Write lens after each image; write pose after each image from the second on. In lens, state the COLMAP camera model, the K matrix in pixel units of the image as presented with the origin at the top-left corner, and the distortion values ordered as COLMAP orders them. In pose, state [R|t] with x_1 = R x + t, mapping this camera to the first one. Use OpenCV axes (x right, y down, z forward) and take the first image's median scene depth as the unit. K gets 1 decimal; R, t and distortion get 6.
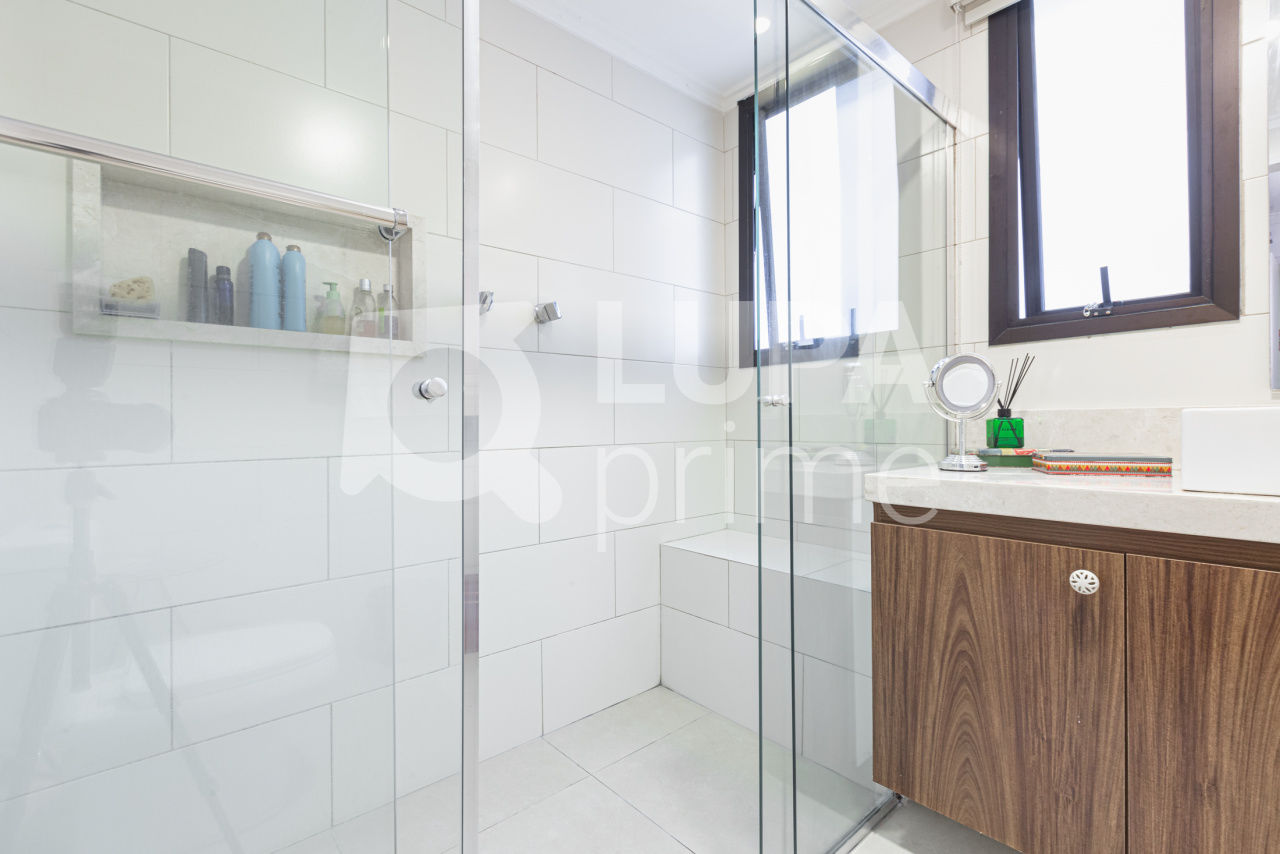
lens RADIAL K [[568.2, 0, 646.9], [0, 568.2, 419.3], [0, 0, 1]] dist [0.002203, -0.001361]
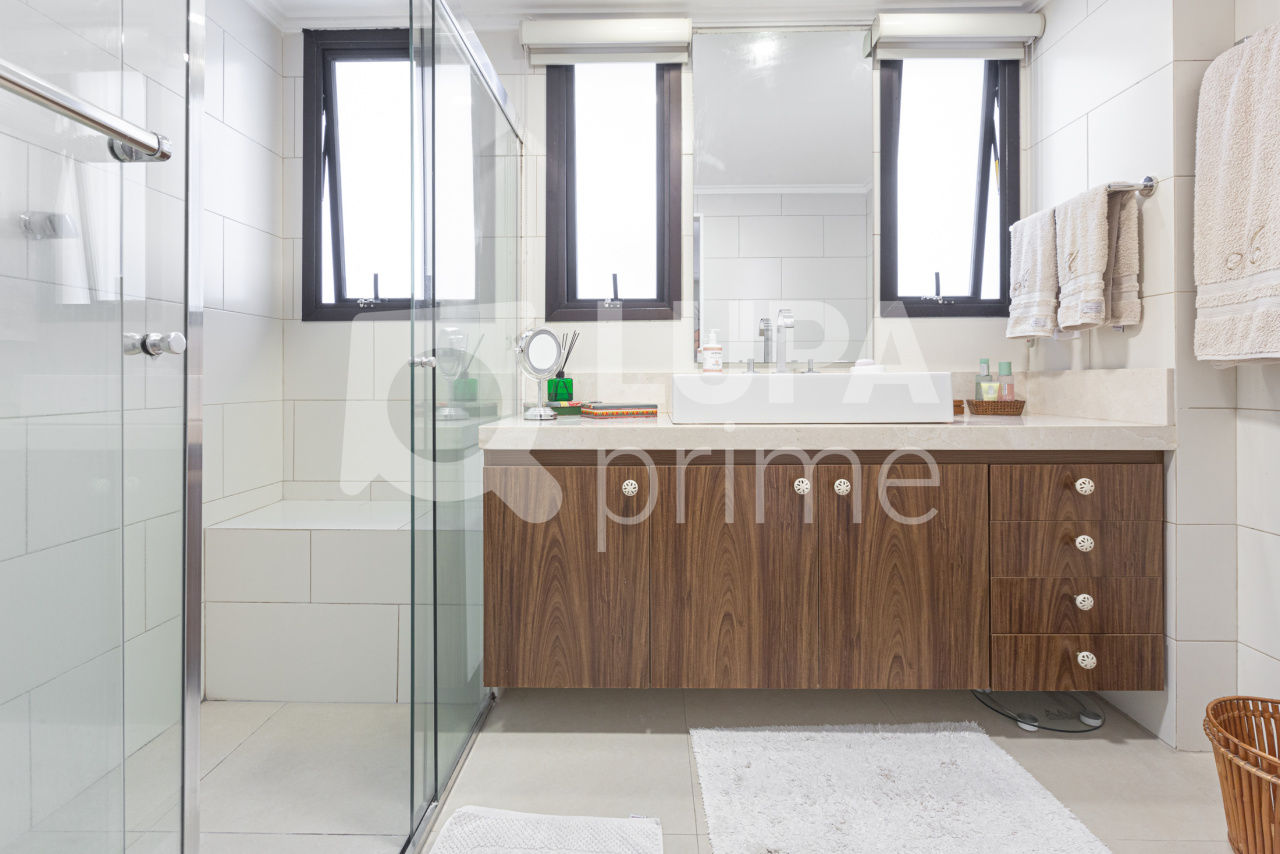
lens RADIAL K [[584.2, 0, 636.6], [0, 584.2, 371.1], [0, 0, 1]] dist [0.005310, -0.001814]
pose [[0.676473, 0.014460, 0.736325, -0.298347], [-0.008400, 0.999894, -0.011918, -0.005661], [-0.736420, 0.001877, 0.676523, -0.053919]]
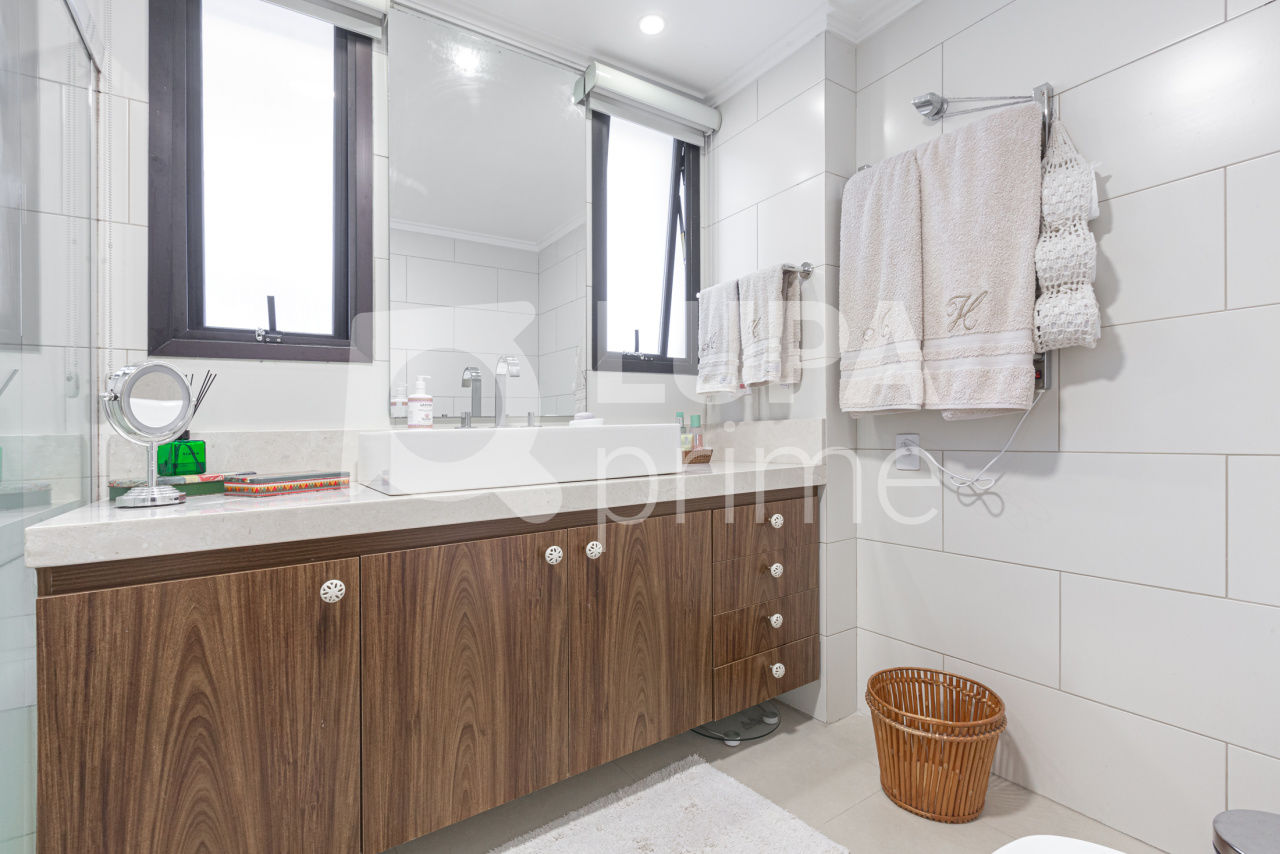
lens RADIAL K [[584.2, 0, 651.9], [0, 584.2, 423.2], [0, 0, 1]] dist [0.005310, -0.001814]
pose [[0.134863, 0.017119, 0.990716, -0.205421], [0.015510, 0.999692, -0.019385, -0.001463], [-0.990743, 0.017980, 0.134556, 0.192394]]
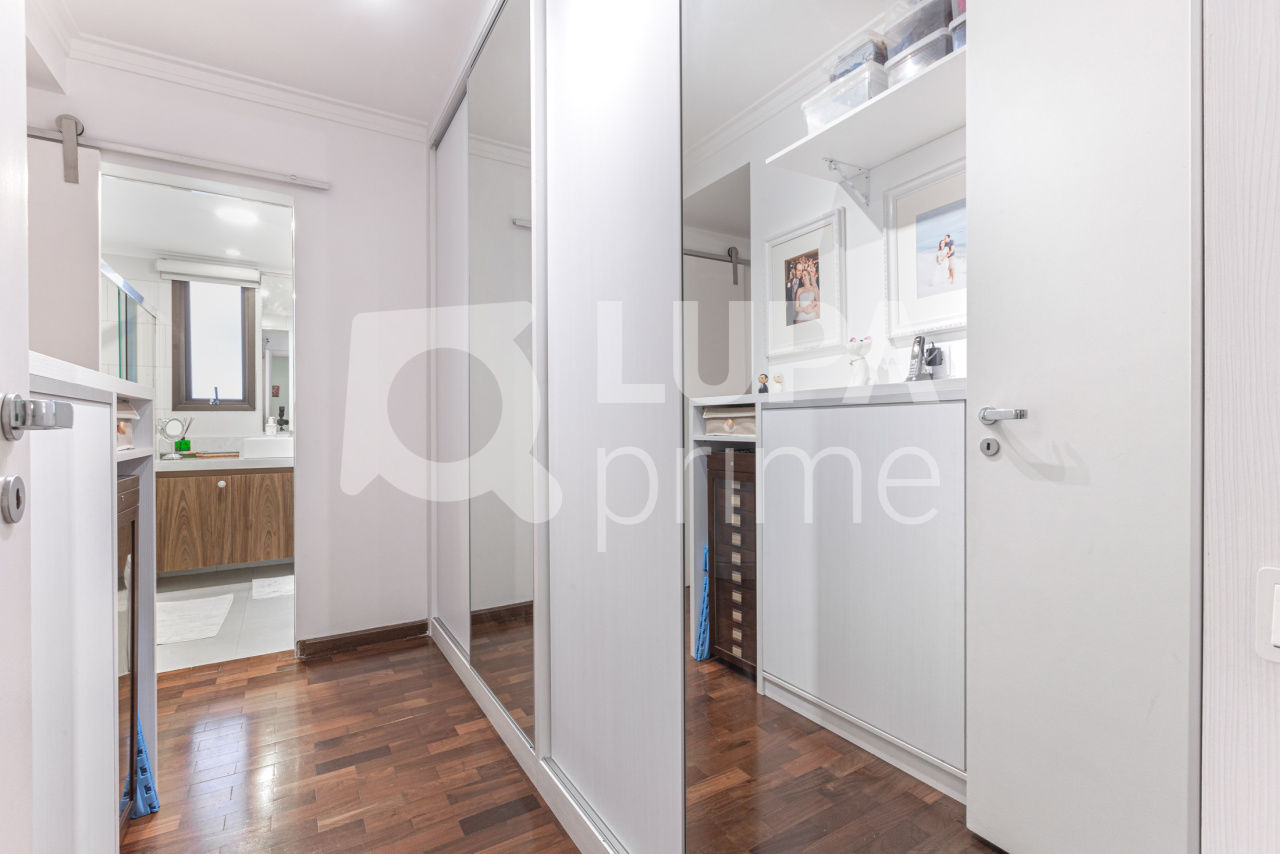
lens RADIAL K [[584.2, 0, 641.9], [0, 584.2, 425.5], [0, 0, 1]] dist [0.005310, -0.001814]
pose [[0.174247, 0.006901, 0.984678, -2.074584], [0.002039, 0.999971, -0.007369, -0.057210], [-0.984700, 0.003291, 0.174227, -1.953997]]
